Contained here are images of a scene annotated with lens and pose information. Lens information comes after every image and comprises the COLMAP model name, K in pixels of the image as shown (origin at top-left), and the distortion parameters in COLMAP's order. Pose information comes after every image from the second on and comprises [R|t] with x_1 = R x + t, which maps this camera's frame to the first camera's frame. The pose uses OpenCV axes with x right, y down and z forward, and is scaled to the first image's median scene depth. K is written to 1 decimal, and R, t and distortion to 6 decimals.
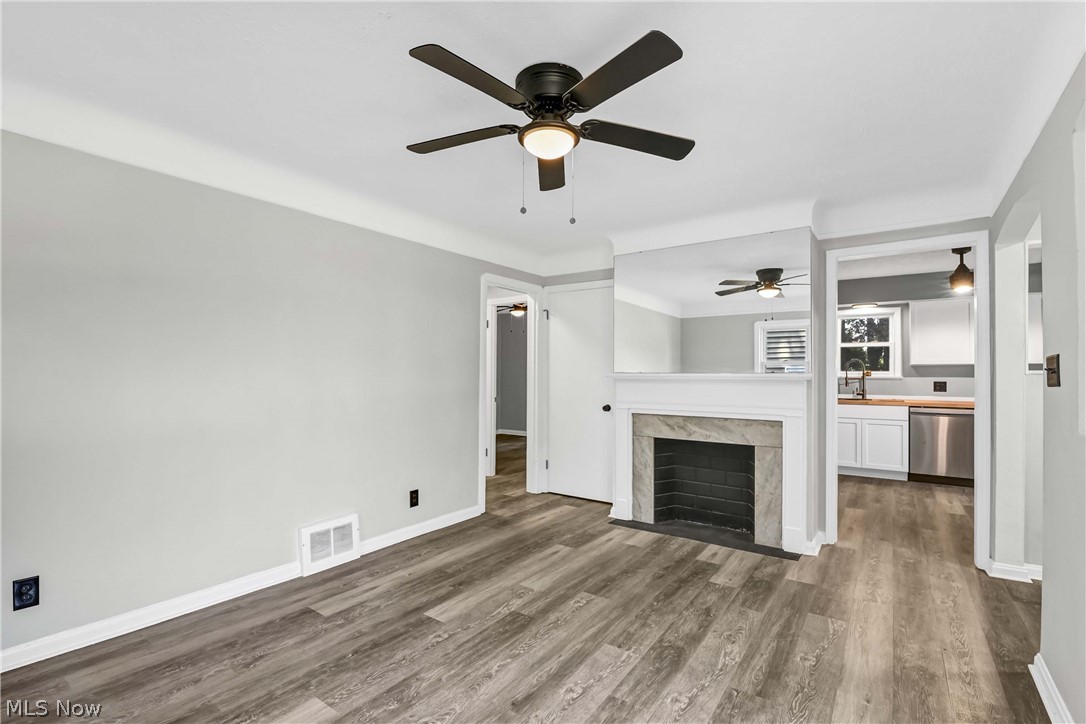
lens RADIAL K [[489.1, 0, 558.2], [0, 489.1, 368.6], [0, 0, 1]] dist [0.000001, -0.010379]
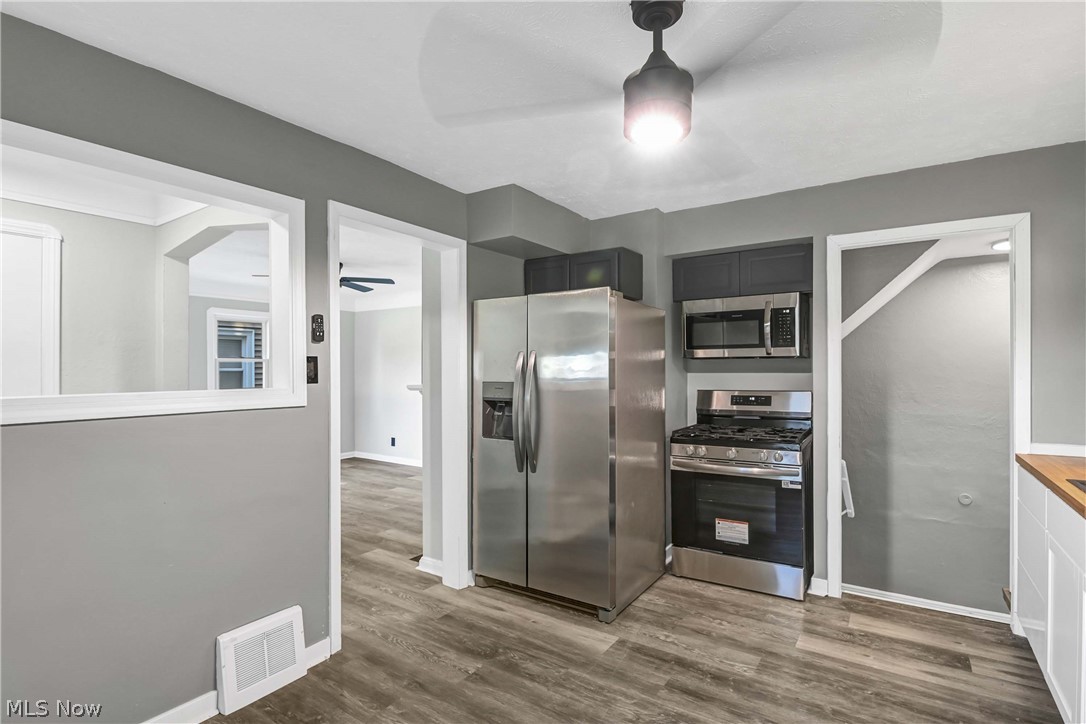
lens RADIAL K [[522.9, 0, 564.3], [0, 522.9, 368.2], [0, 0, 1]] dist [0.000413, -0.008282]
pose [[0.031448, -0.005794, -0.999489, 1.732164], [0.009853, 0.999936, -0.005487, -0.012802], [0.999457, -0.009675, 0.031503, 1.378101]]
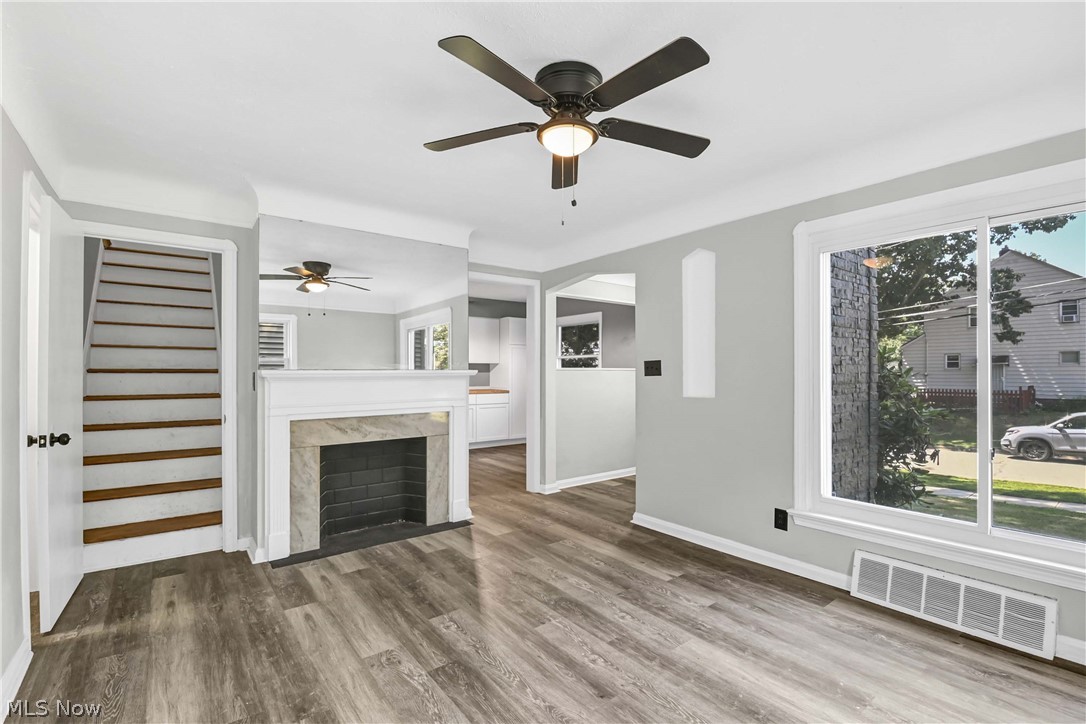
lens RADIAL K [[489.1, 0, 558.2], [0, 489.1, 368.6], [0, 0, 1]] dist [0.000001, -0.010379]
pose [[0.285876, 0.000048, 0.958267, -0.652729], [-0.007734, 0.999968, 0.002257, 0.002016], [-0.958235, -0.008056, 0.285867, 0.479512]]
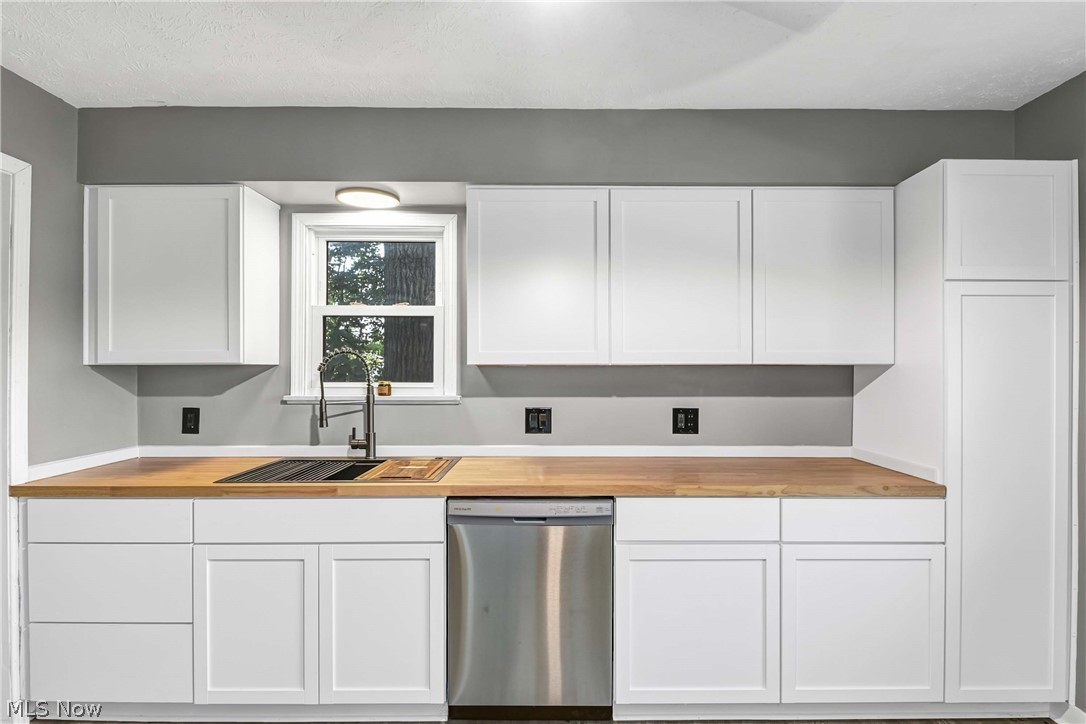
lens RADIAL K [[537.7, 0, 546.8], [0, 537.7, 365.1], [0, 0, 1]] dist [-0.004895, -0.001919]
pose [[0.820835, 0.001170, 0.571165, 1.054954], [-0.002003, 0.999998, 0.000830, -0.017333], [-0.571162, -0.001826, 0.820835, 1.244031]]
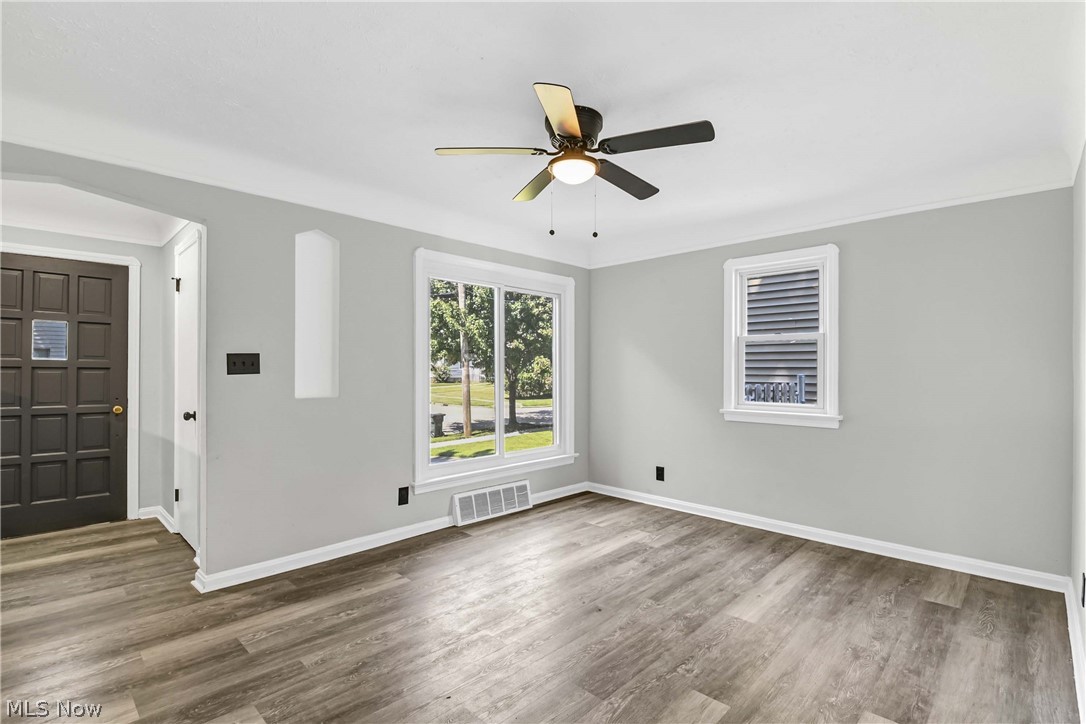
lens RADIAL K [[510.3, 0, 550.7], [0, 510.3, 368.7], [0, 0, 1]] dist [0.001810, -0.007209]
pose [[-0.986917, -0.008278, 0.161019, -0.108346], [-0.009675, 0.999922, -0.007889, 0.012802], [-0.160941, -0.009343, -0.986920, 1.462050]]
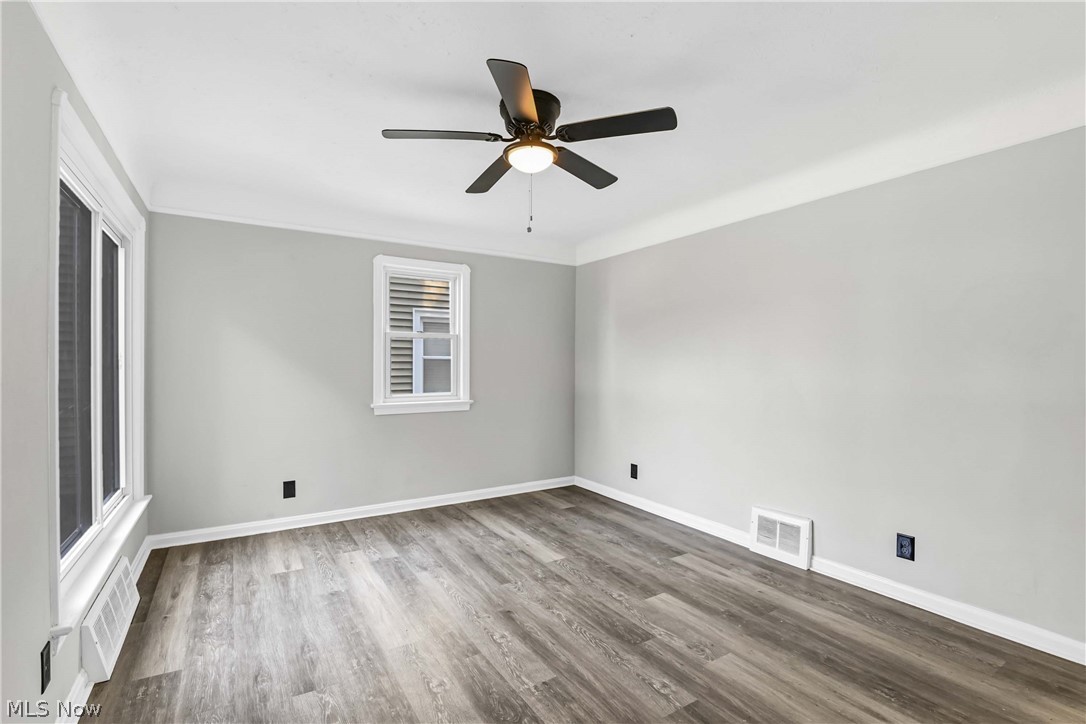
lens RADIAL K [[494.7, 0, 533.3], [0, 494.7, 362.2], [0, 0, 1]] dist [-0.002988, -0.000871]
pose [[-0.409742, -0.008270, -0.912164, 0.671876], [0.004863, 0.999925, -0.011250, 0.011515], [0.912189, -0.009045, -0.409671, 0.970436]]
